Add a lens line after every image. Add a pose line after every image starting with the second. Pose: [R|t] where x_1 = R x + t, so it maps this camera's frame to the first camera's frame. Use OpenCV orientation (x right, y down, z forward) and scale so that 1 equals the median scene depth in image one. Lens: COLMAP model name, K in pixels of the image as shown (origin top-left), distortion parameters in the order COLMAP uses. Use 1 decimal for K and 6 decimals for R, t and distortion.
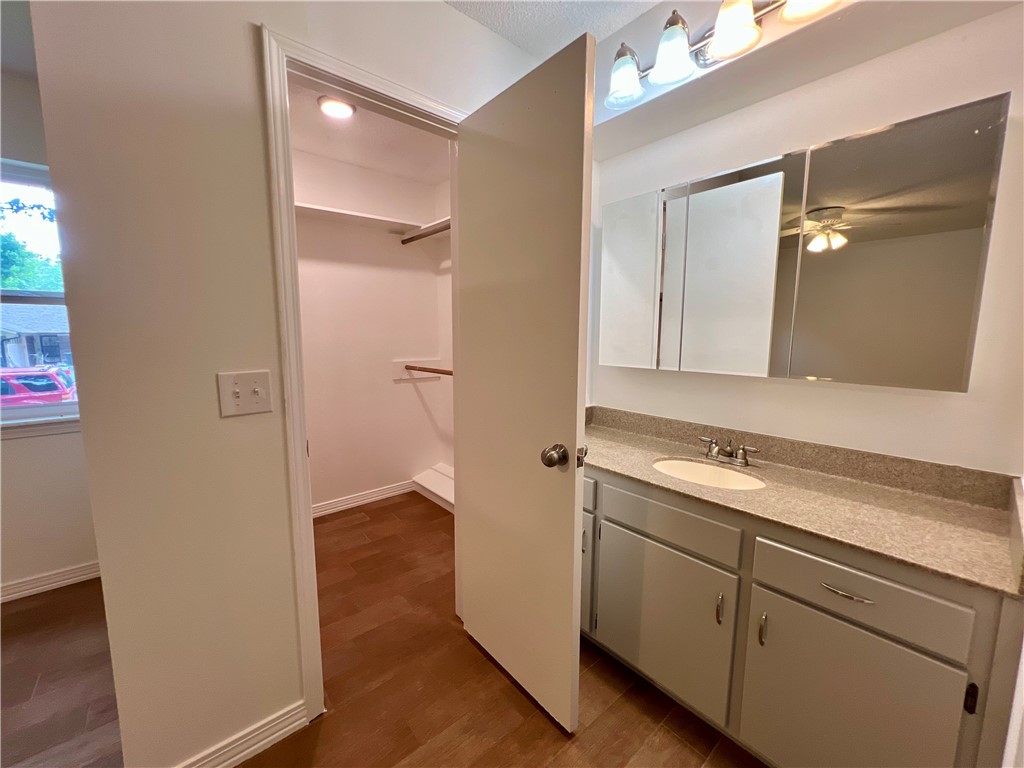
lens RADIAL K [[408.4, 0, 506.9], [0, 408.4, 384.5], [0, 0, 1]] dist [-0.001900, 0.000090]
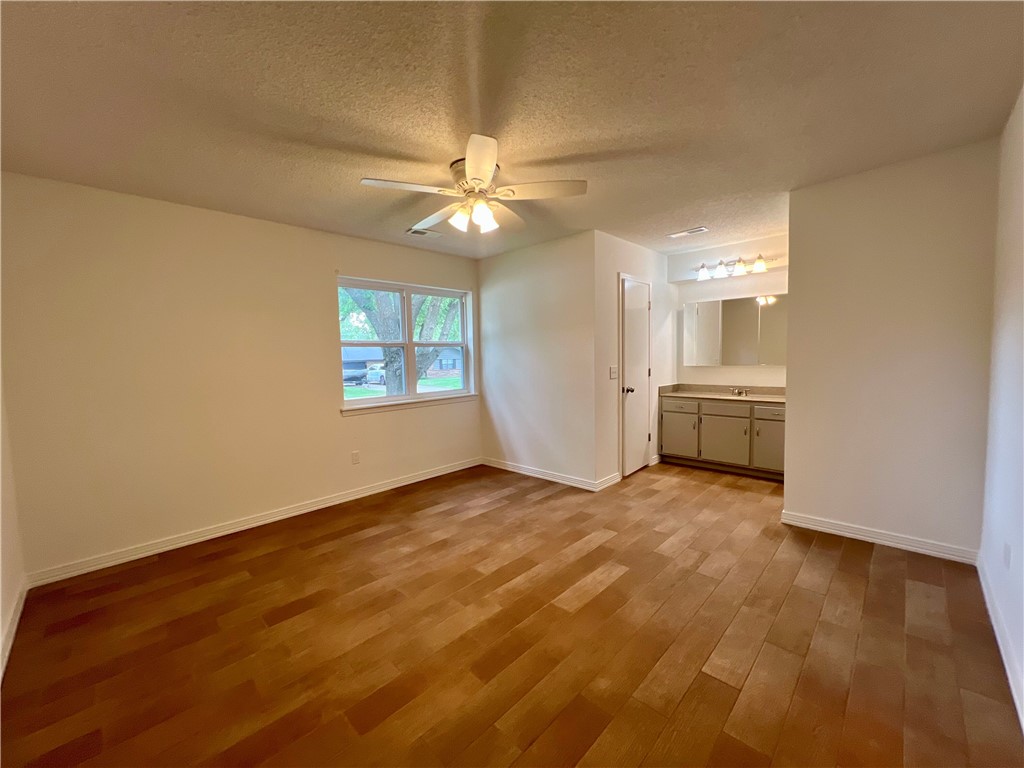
lens RADIAL K [[408.4, 0, 512.1], [0, 408.4, 383.6], [0, 0, 1]] dist [-0.001900, 0.000090]
pose [[0.994799, -0.031020, 0.097019, -1.485672], [0.035898, 0.998156, -0.048939, 0.203771], [-0.095322, 0.052167, 0.994079, -1.911170]]
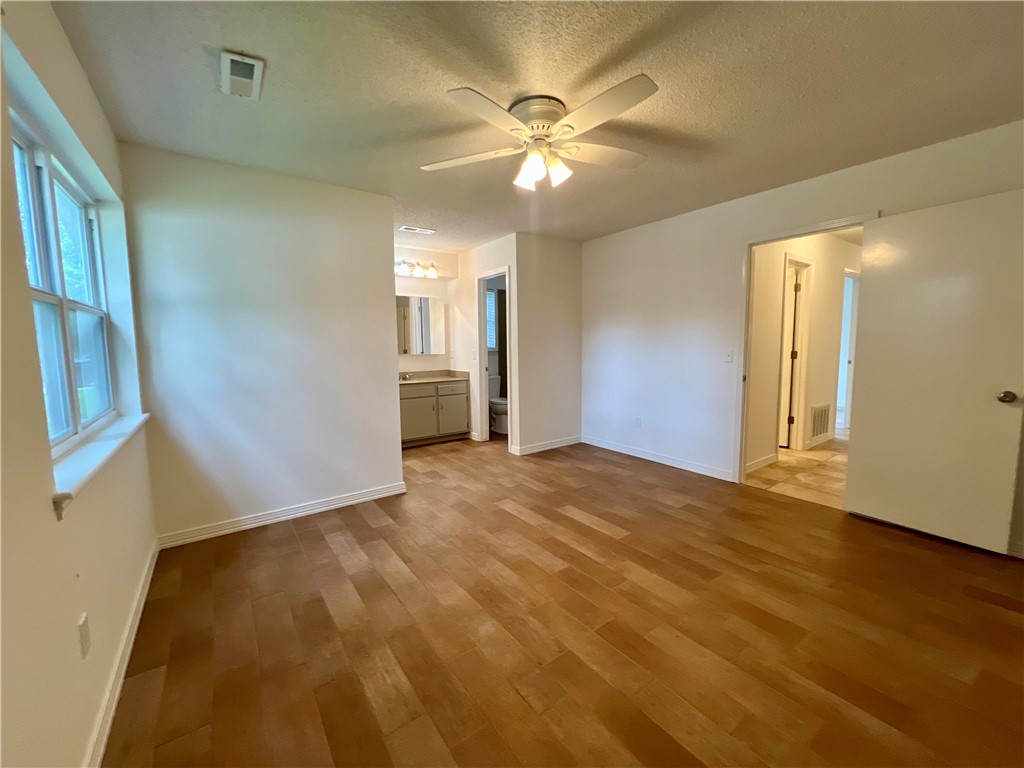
lens RADIAL K [[408.4, 0, 507.6], [0, 408.4, 383.0], [0, 0, 1]] dist [-0.001900, 0.000090]
pose [[0.080763, -0.096552, 0.992046, -2.995437], [0.130976, 0.987695, 0.085466, 0.034731], [-0.988090, 0.123032, 0.092415, -0.158973]]
